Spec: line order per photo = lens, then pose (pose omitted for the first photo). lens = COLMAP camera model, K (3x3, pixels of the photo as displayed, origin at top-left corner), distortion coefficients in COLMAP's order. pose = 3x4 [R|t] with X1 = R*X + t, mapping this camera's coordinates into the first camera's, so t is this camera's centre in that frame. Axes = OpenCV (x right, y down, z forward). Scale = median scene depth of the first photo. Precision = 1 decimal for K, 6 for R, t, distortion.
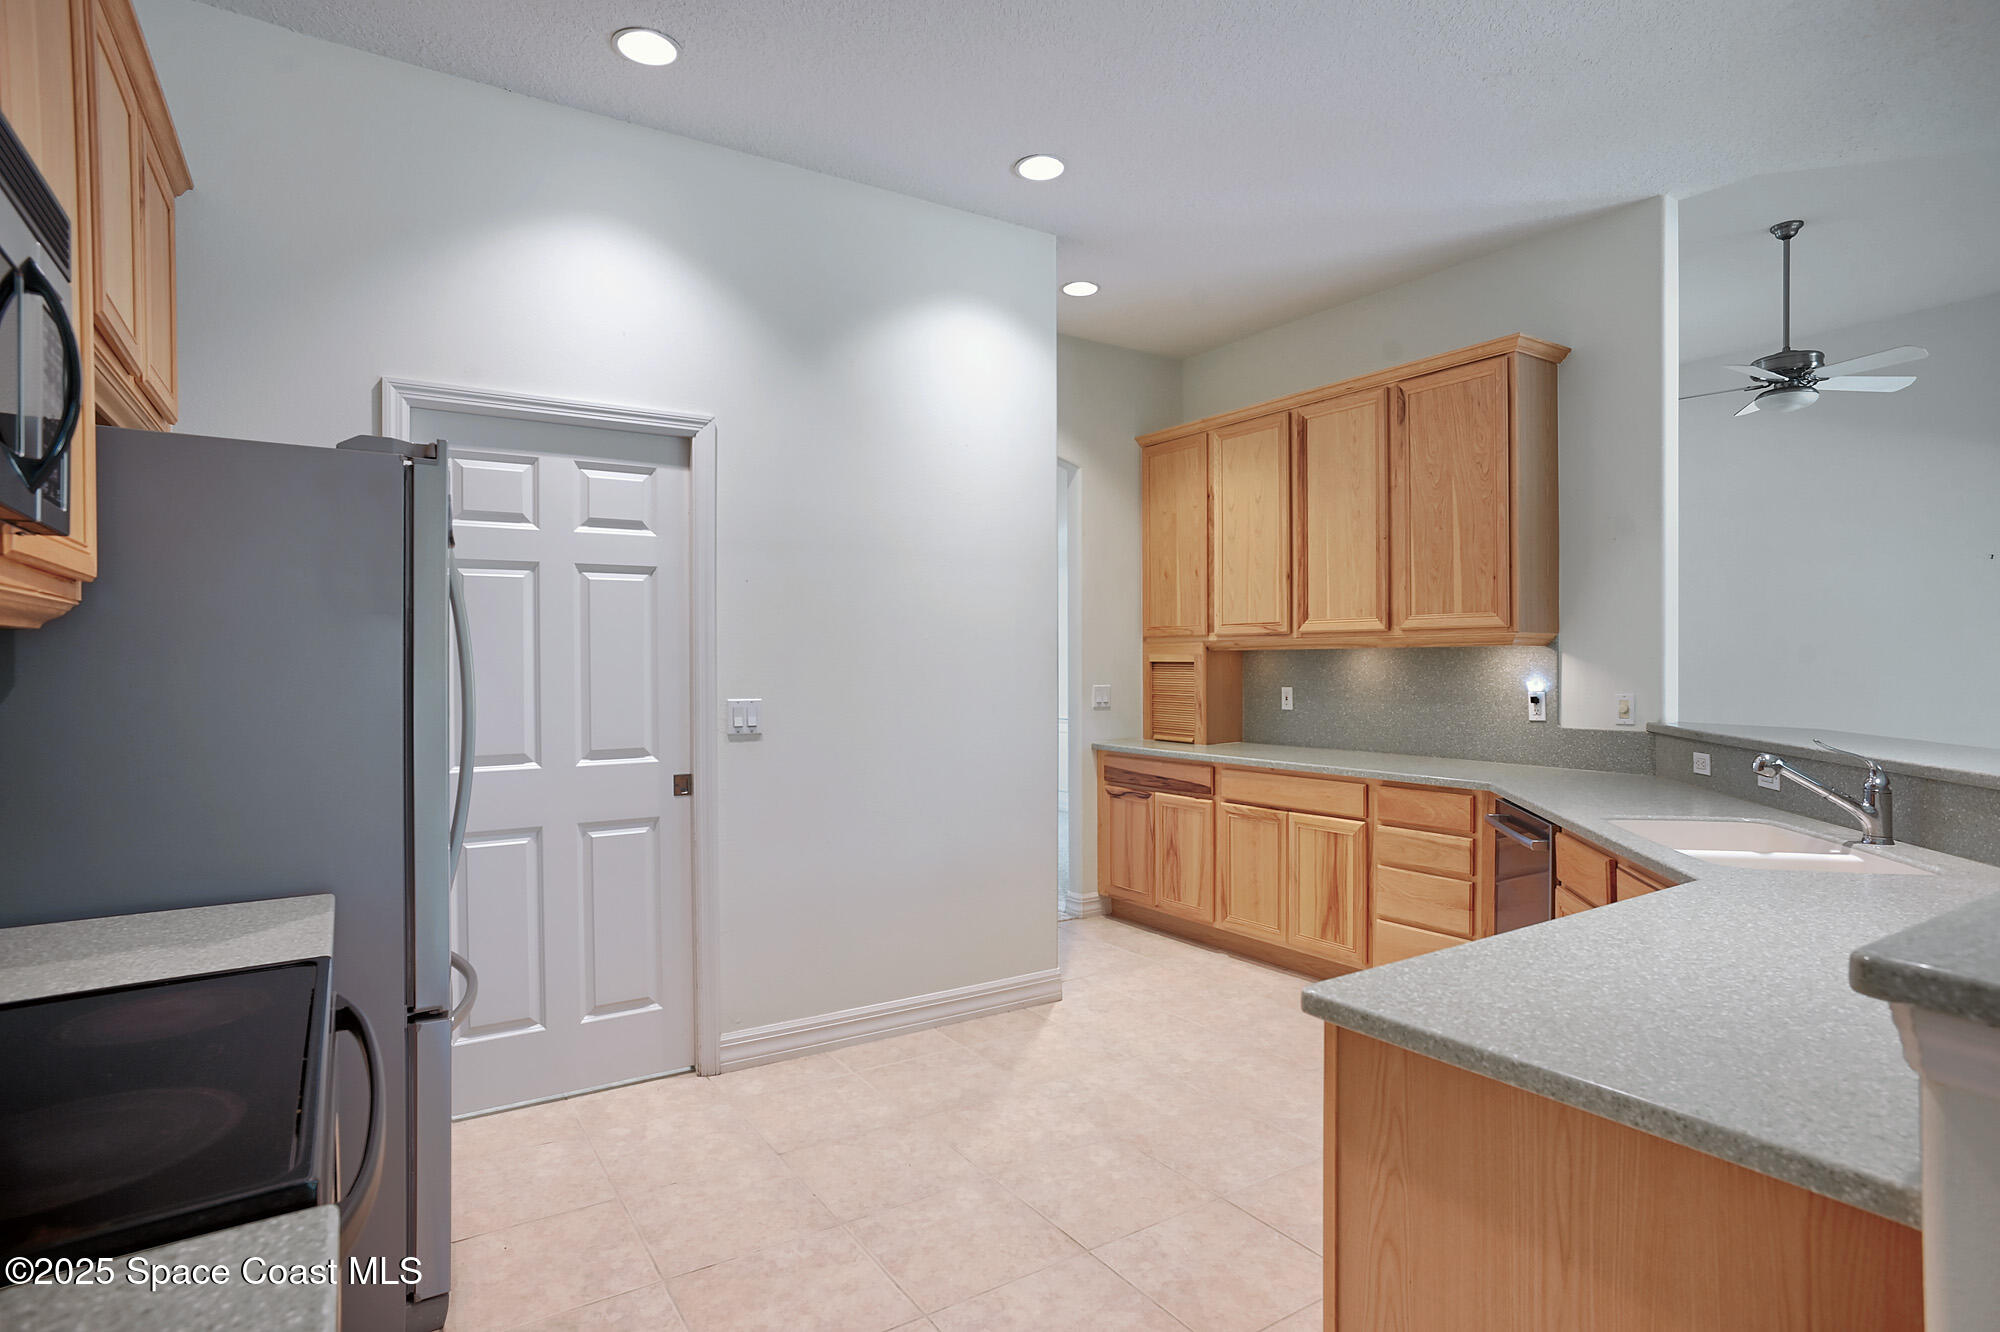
lens RADIAL K [[1029.4, 0, 1011.9], [0, 1029.4, 671.5], [0, 0, 1]] dist [-0.011132, 0.011194]
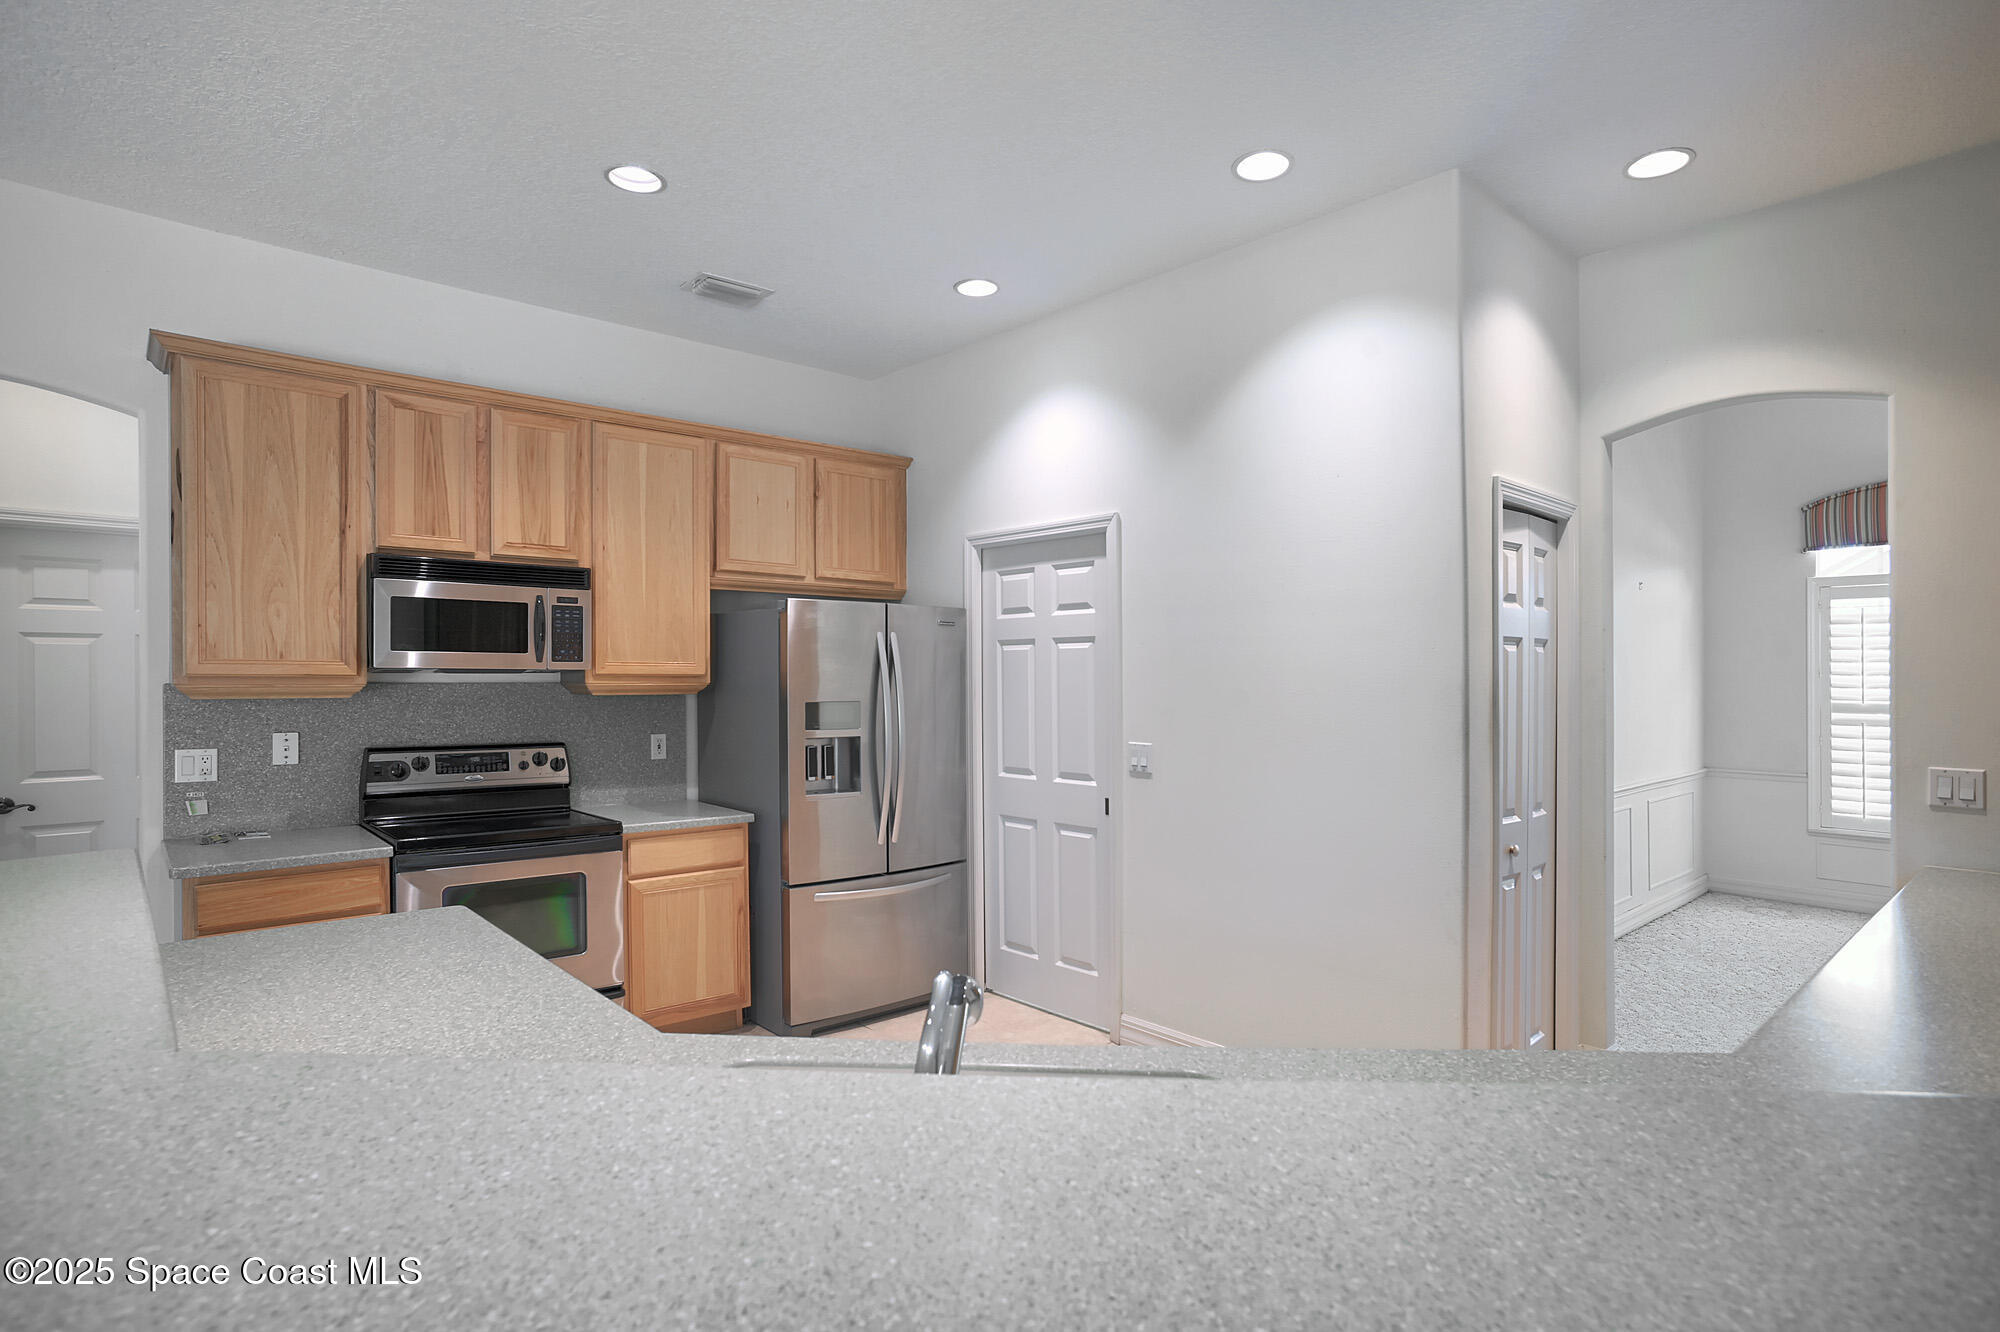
lens RADIAL K [[1029.4, 0, 1004.2], [0, 1029.4, 696.1], [0, 0, 1]] dist [-0.011132, 0.011194]
pose [[0.170884, 0.025384, -0.984964, 0.919449], [-0.011579, 0.999651, 0.023754, -0.055679], [0.985223, 0.007345, 0.171118, 0.668480]]
